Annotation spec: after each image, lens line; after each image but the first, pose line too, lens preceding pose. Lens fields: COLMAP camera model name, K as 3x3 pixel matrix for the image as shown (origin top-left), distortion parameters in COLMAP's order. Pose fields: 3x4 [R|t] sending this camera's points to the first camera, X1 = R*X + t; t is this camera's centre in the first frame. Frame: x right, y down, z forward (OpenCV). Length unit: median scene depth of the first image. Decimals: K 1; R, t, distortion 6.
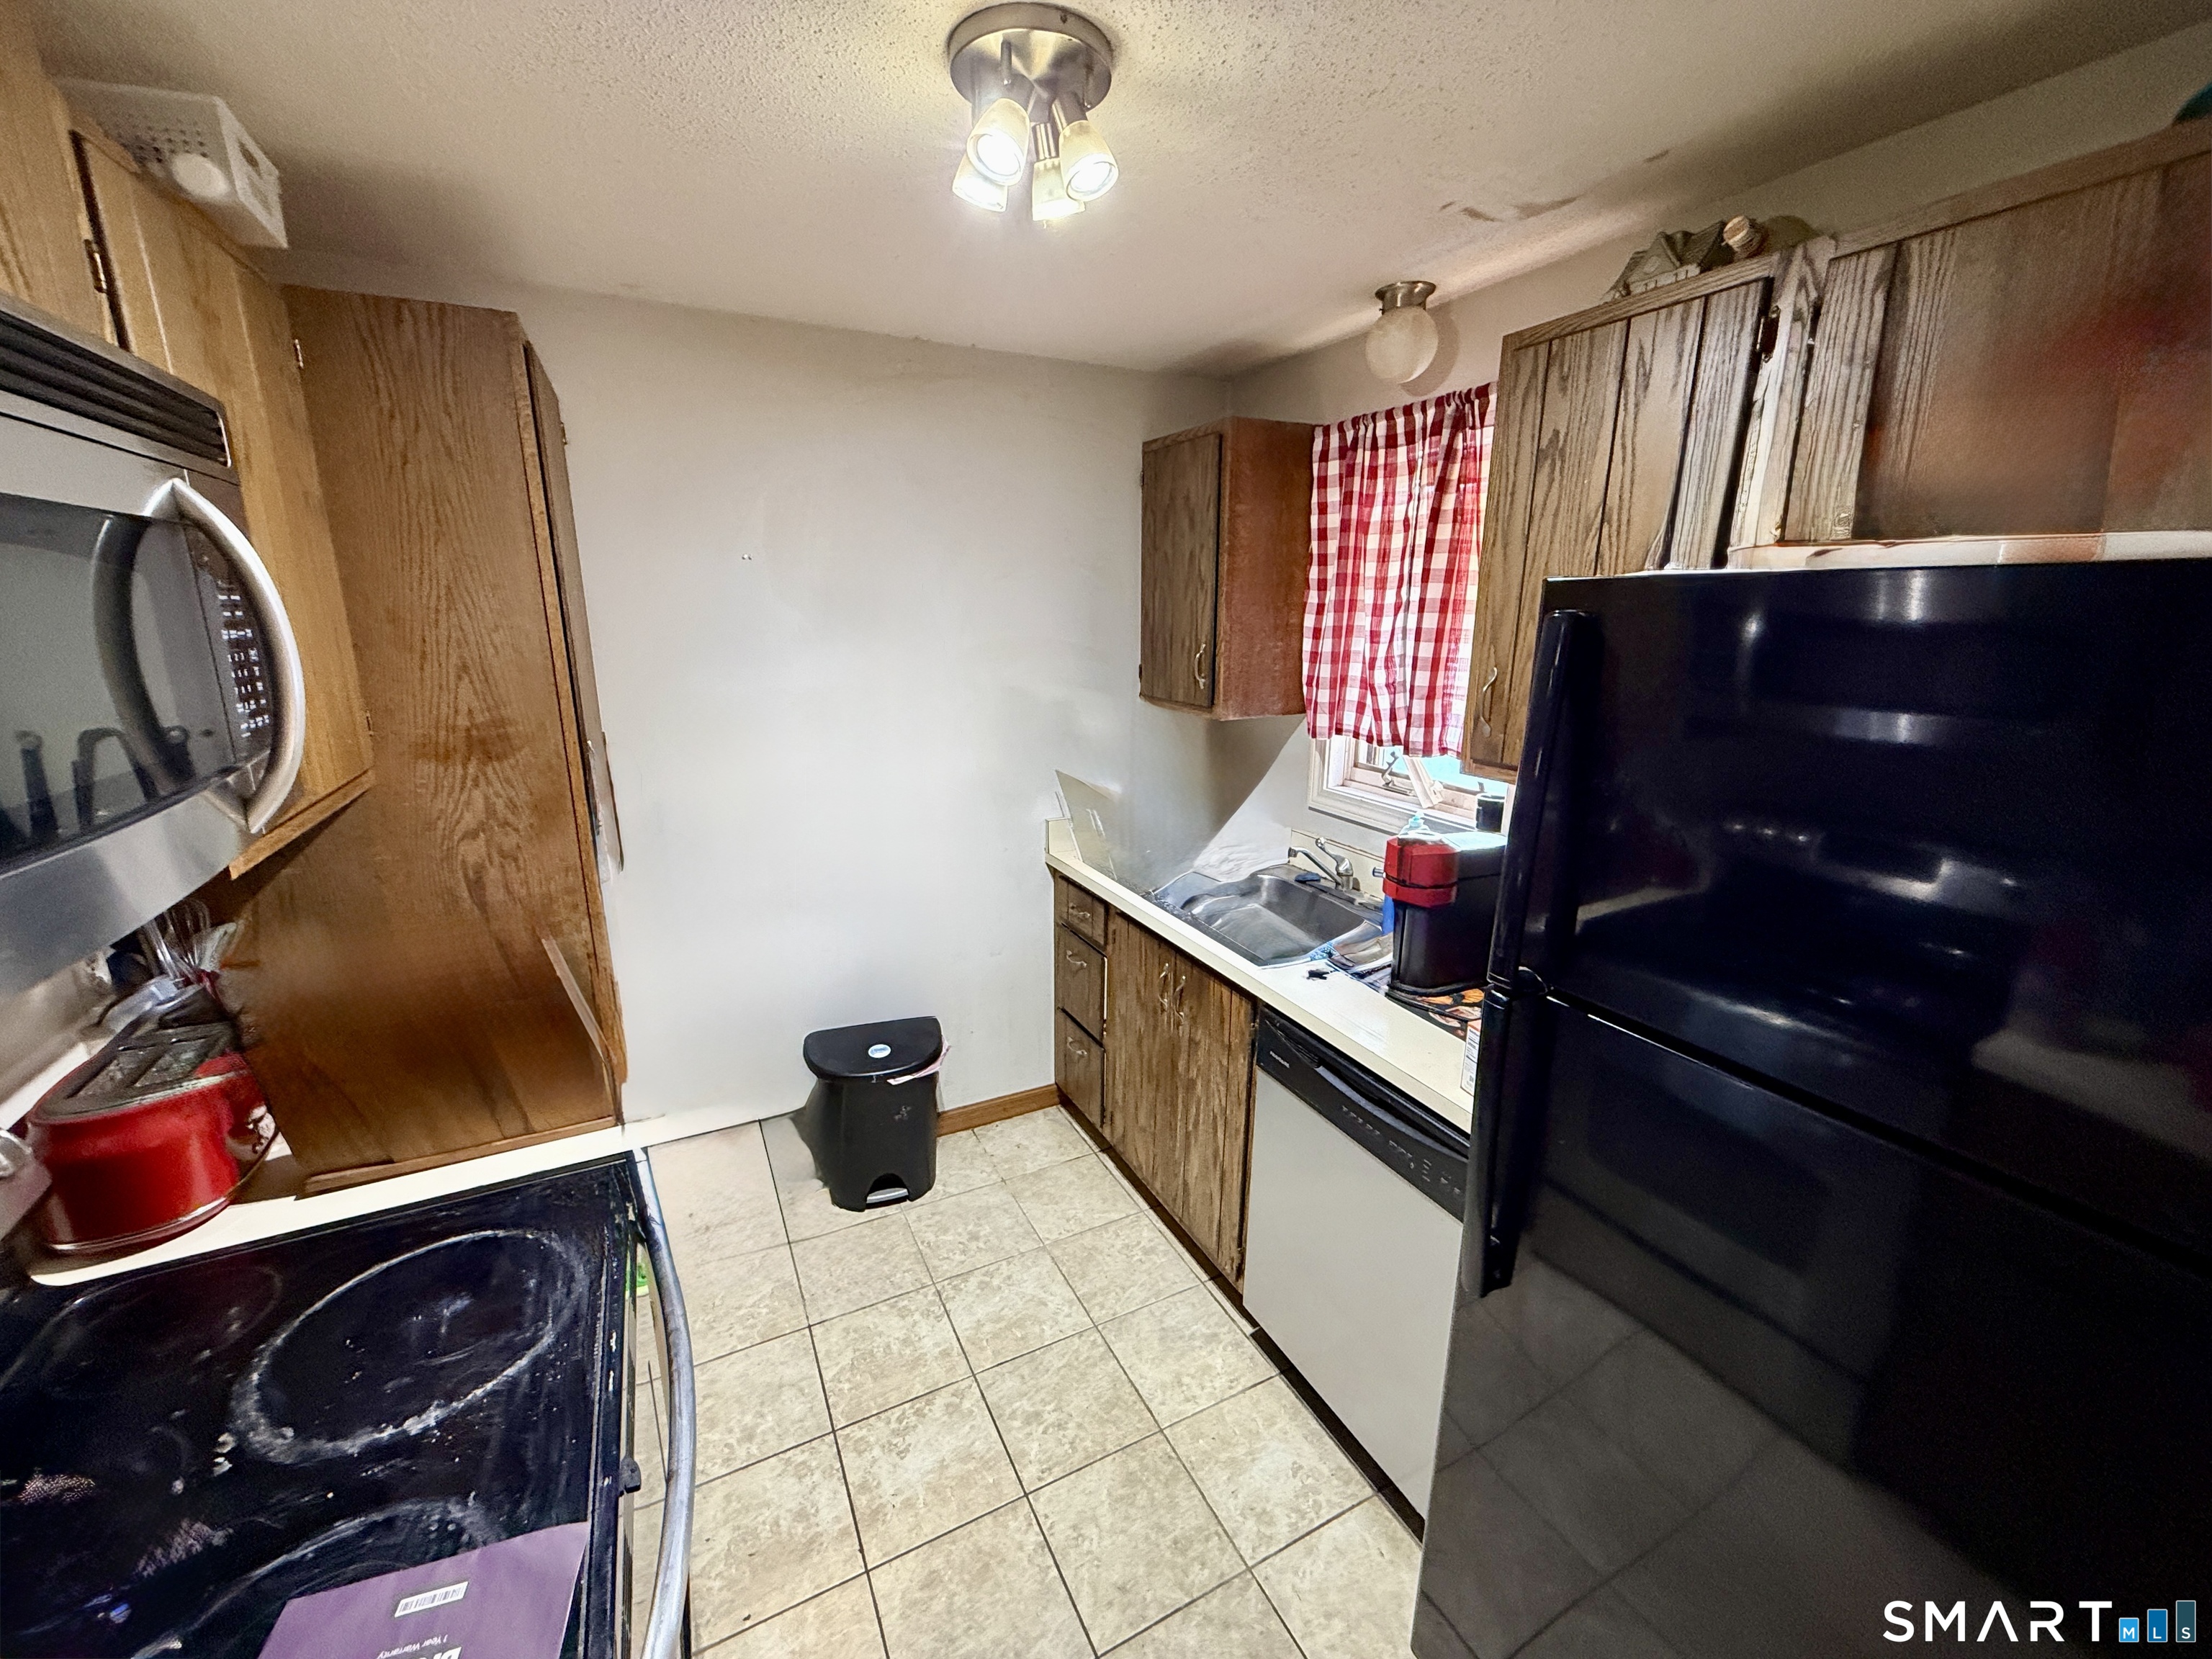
lens RADIAL K [[884.1, 0, 1107.1], [0, 884.1, 826.5], [0, 0, 1]] dist [0.000223, 0.000329]
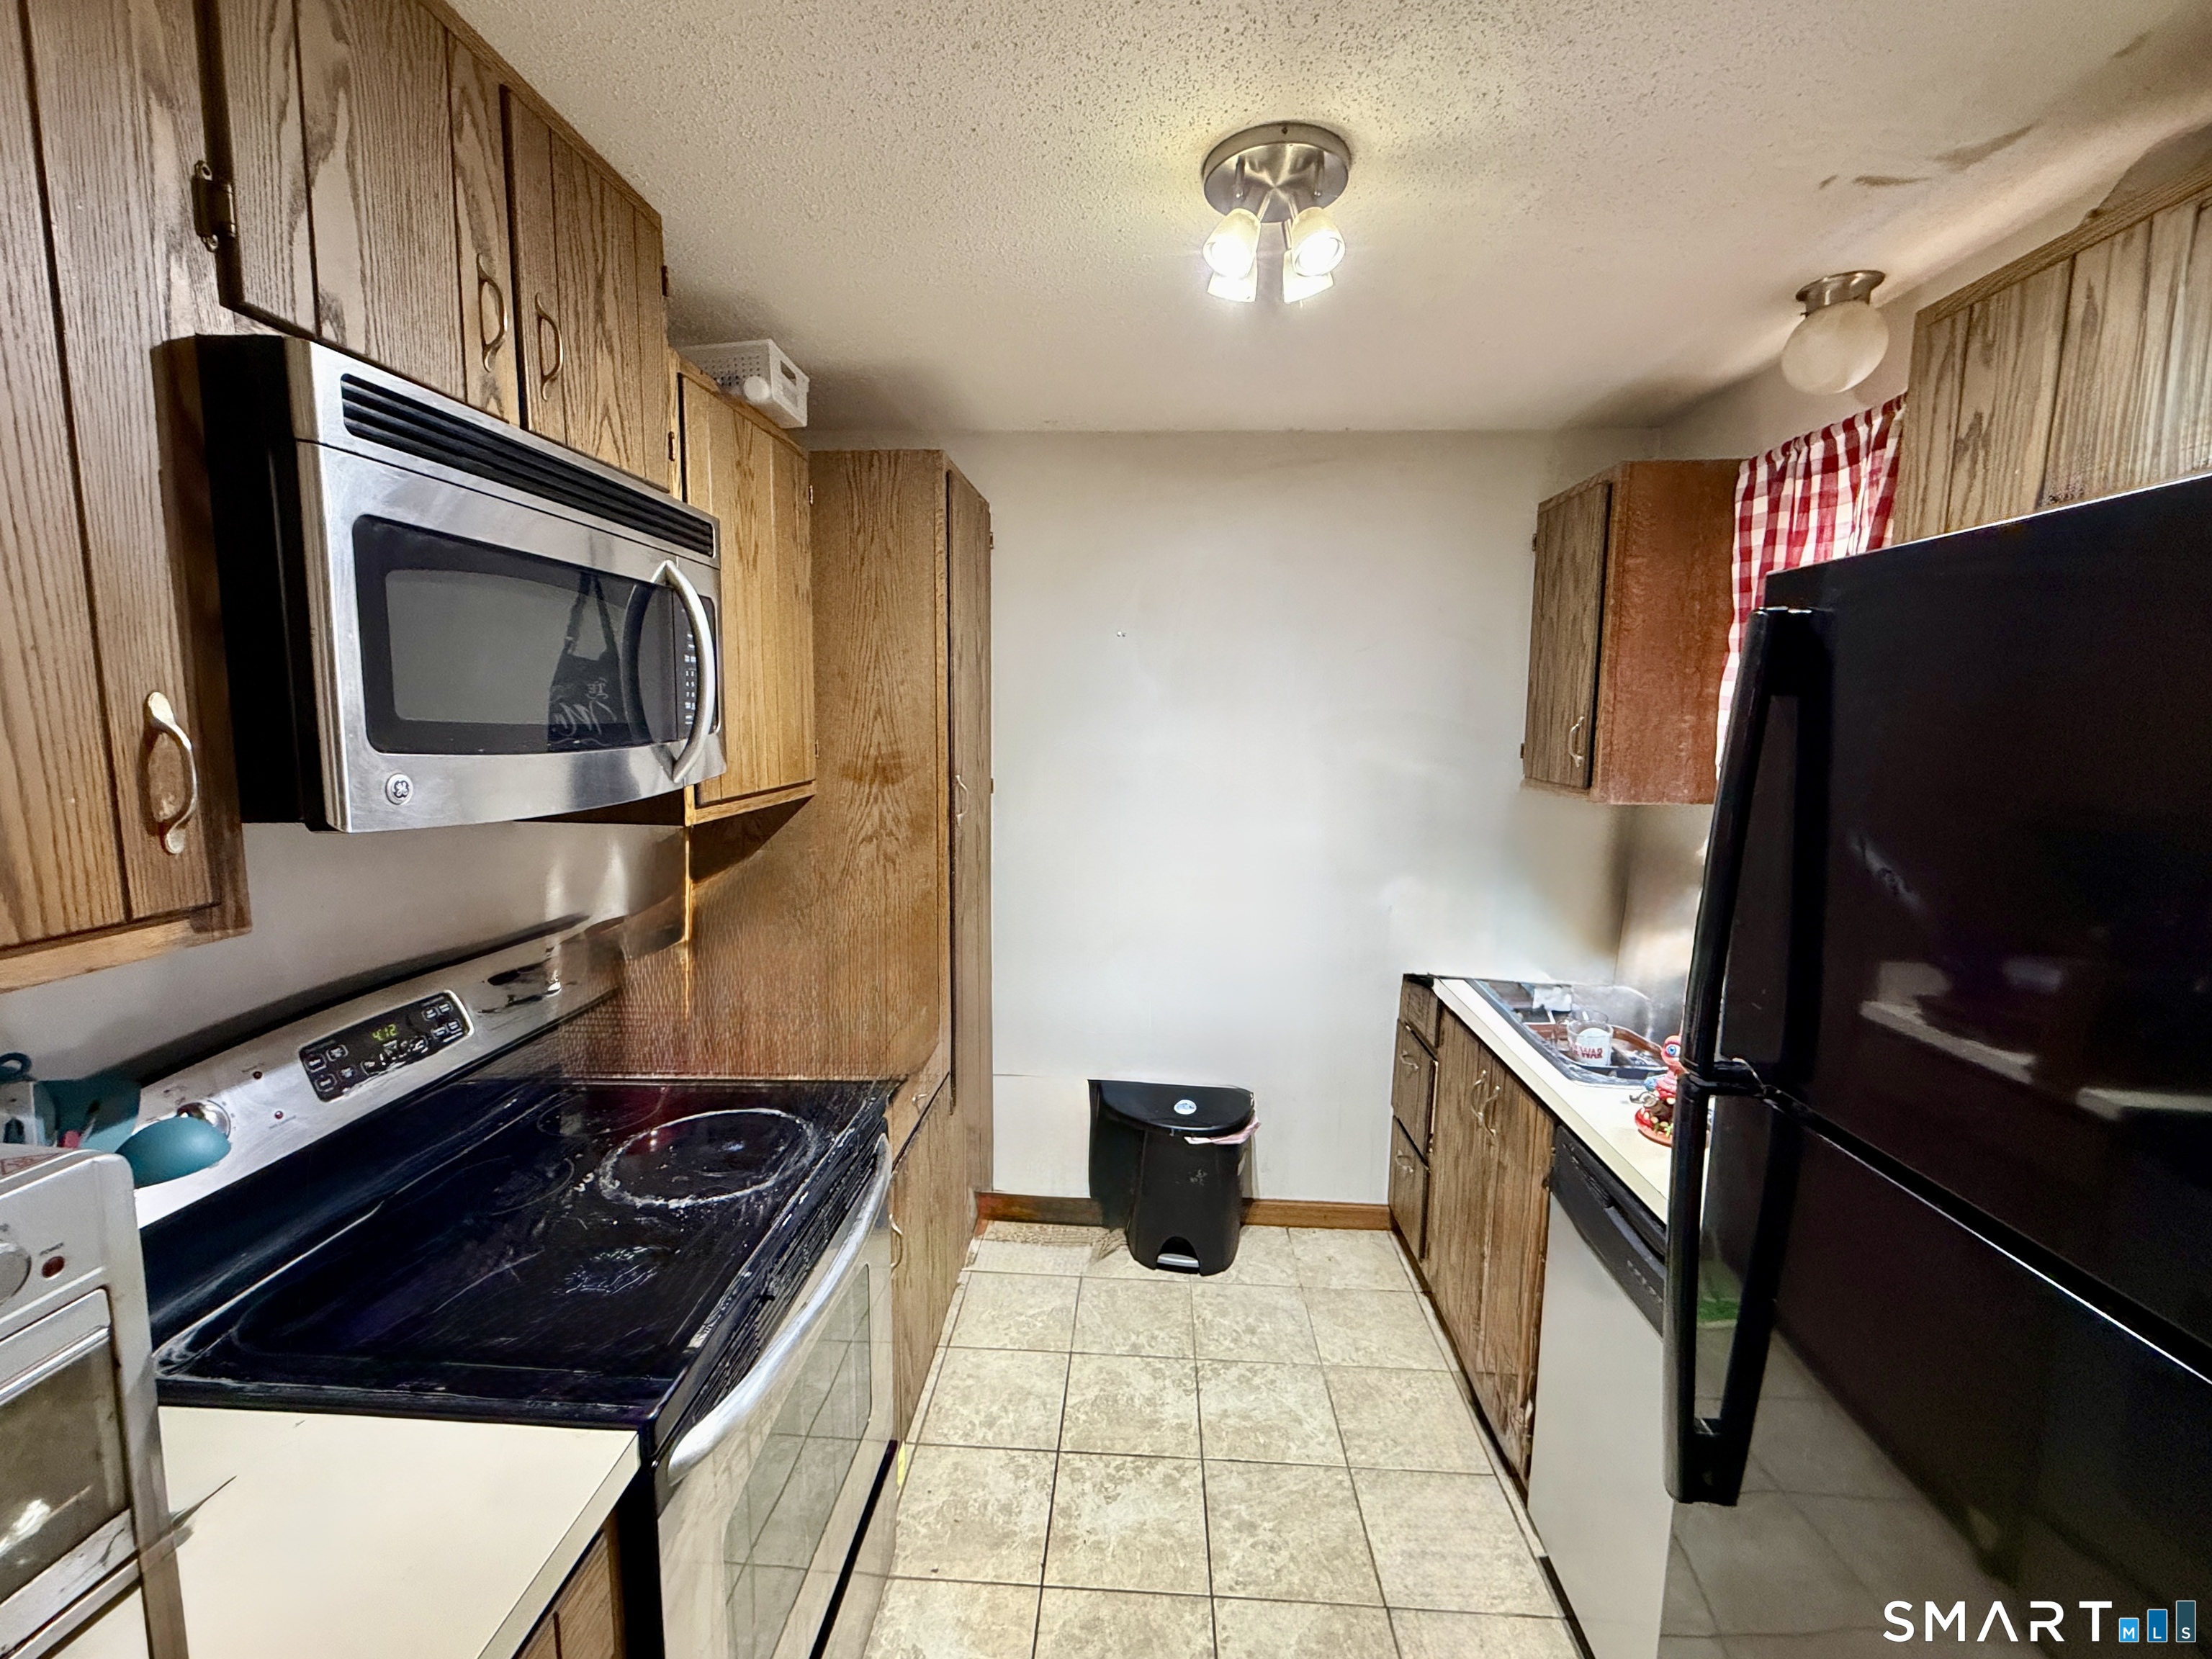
lens RADIAL K [[936.9, 0, 1103.0], [0, 936.9, 826.1], [0, 0, 1]] dist [0.003004, -0.002682]
pose [[0.862272, 0.066492, -0.502061, 0.229131], [-0.130120, 0.987151, -0.092740, 0.062780], [0.489444, 0.145296, 0.859845, -0.012552]]
